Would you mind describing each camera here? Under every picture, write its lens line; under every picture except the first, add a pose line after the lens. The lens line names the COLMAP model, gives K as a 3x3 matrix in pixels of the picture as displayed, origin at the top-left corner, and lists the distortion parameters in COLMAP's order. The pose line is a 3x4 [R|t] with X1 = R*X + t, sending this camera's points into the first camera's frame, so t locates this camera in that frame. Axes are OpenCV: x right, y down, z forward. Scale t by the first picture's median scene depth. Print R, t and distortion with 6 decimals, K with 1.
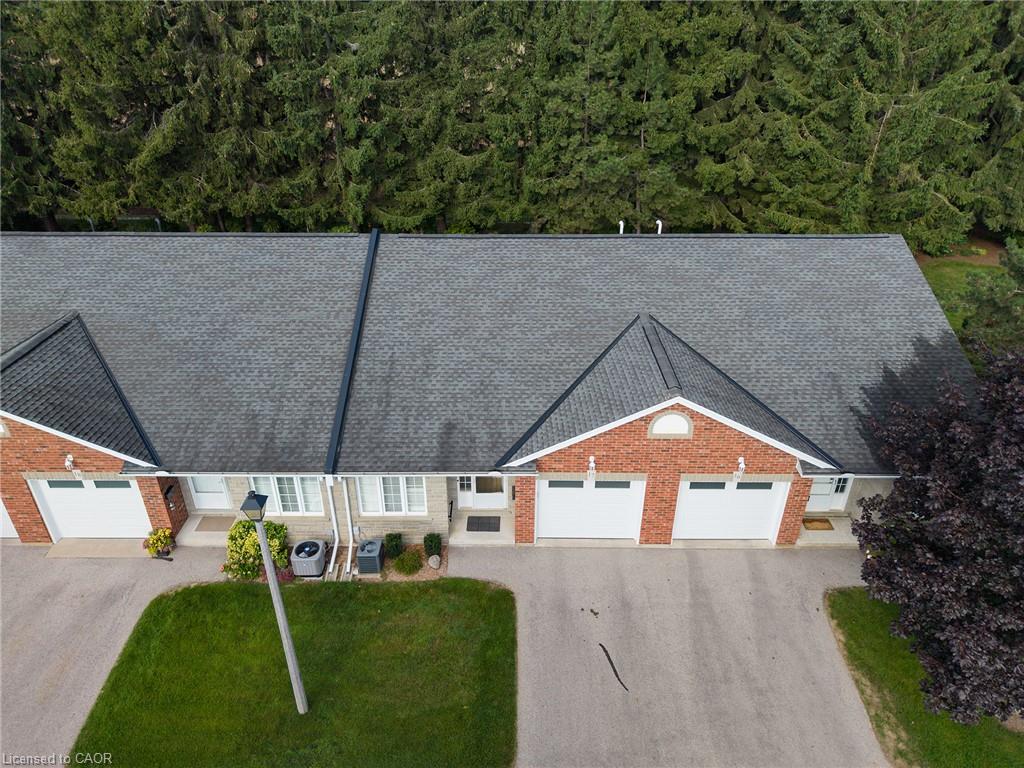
lens RADIAL K [[707.9, 0, 512.0], [0, 707.9, 384.0], [0, 0, 1]] dist [-0.001140, 0.000446]
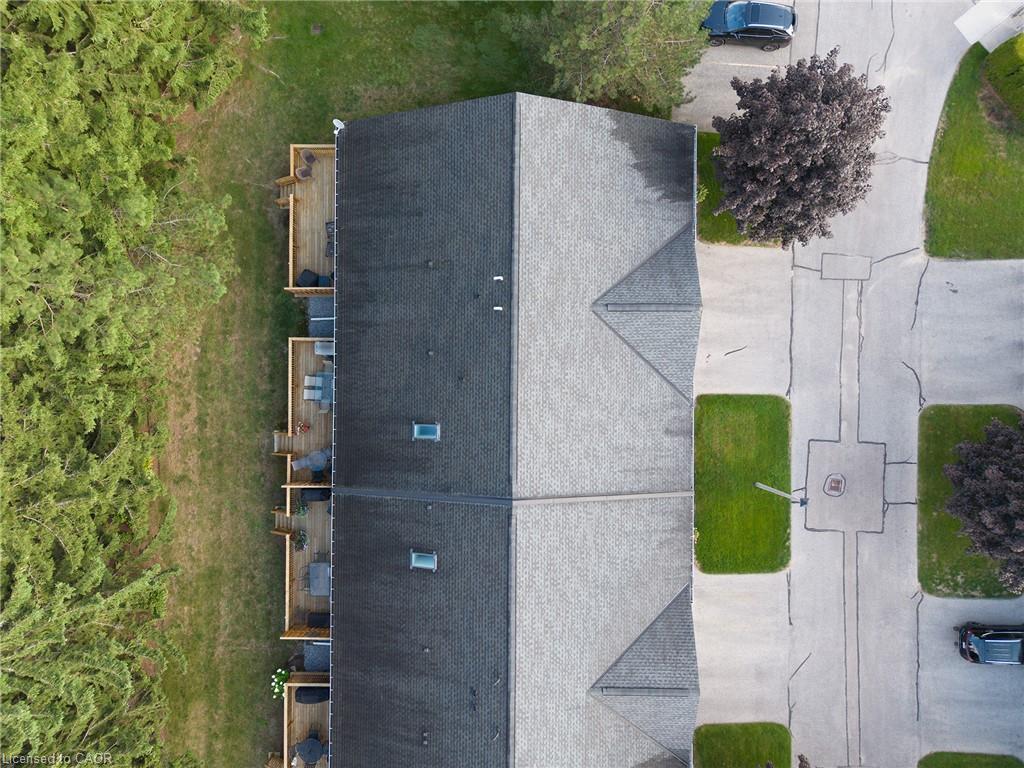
lens RADIAL K [[707.9, 0, 512.0], [0, 707.9, 384.0], [0, 0, 1]] dist [-0.001140, 0.000446]
pose [[0.009873, -0.999918, 0.008183, 0.011804], [0.473131, 0.011881, 0.880912, -1.600746], [-0.880937, -0.004825, 0.473209, 0.477619]]
